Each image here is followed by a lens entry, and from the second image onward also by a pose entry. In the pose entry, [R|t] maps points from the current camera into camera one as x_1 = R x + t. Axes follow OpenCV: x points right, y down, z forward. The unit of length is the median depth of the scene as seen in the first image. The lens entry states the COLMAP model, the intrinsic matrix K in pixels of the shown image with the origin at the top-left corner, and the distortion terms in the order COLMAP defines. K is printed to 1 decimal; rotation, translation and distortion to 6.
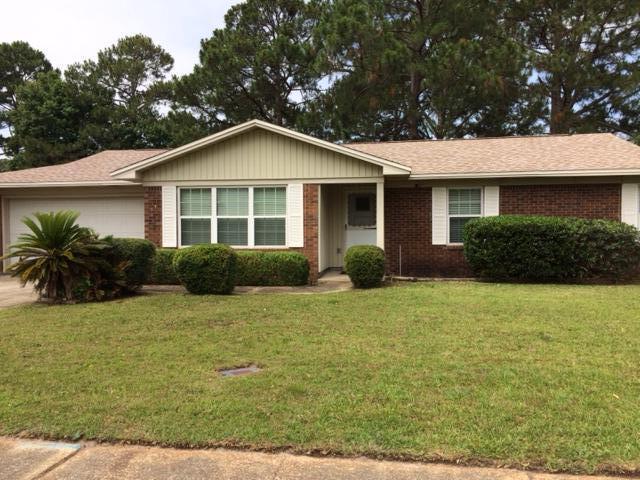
lens RADIAL K [[545.3, 0, 320.0], [0, 545.3, 240.0], [0, 0, 1]] dist [0.079403, -0.100027]
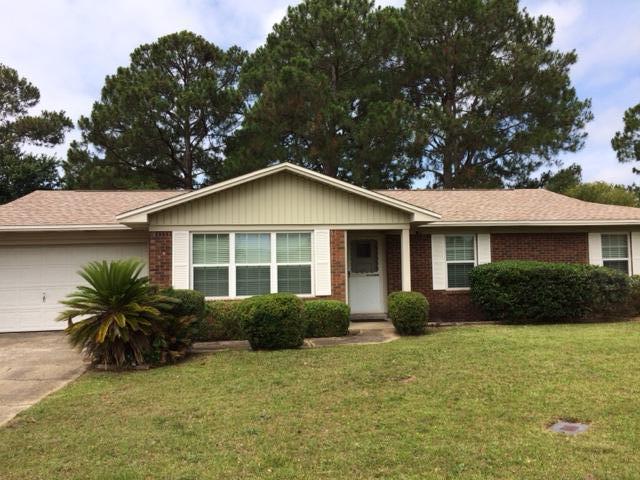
lens RADIAL K [[545.3, 0, 320.0], [0, 545.3, 240.0], [0, 0, 1]] dist [0.079403, -0.100027]
pose [[0.956922, 0.003939, 0.290318, -0.320254], [0.022114, 0.996015, -0.086403, -0.001025], [-0.289501, 0.089102, 0.953022, 0.079884]]
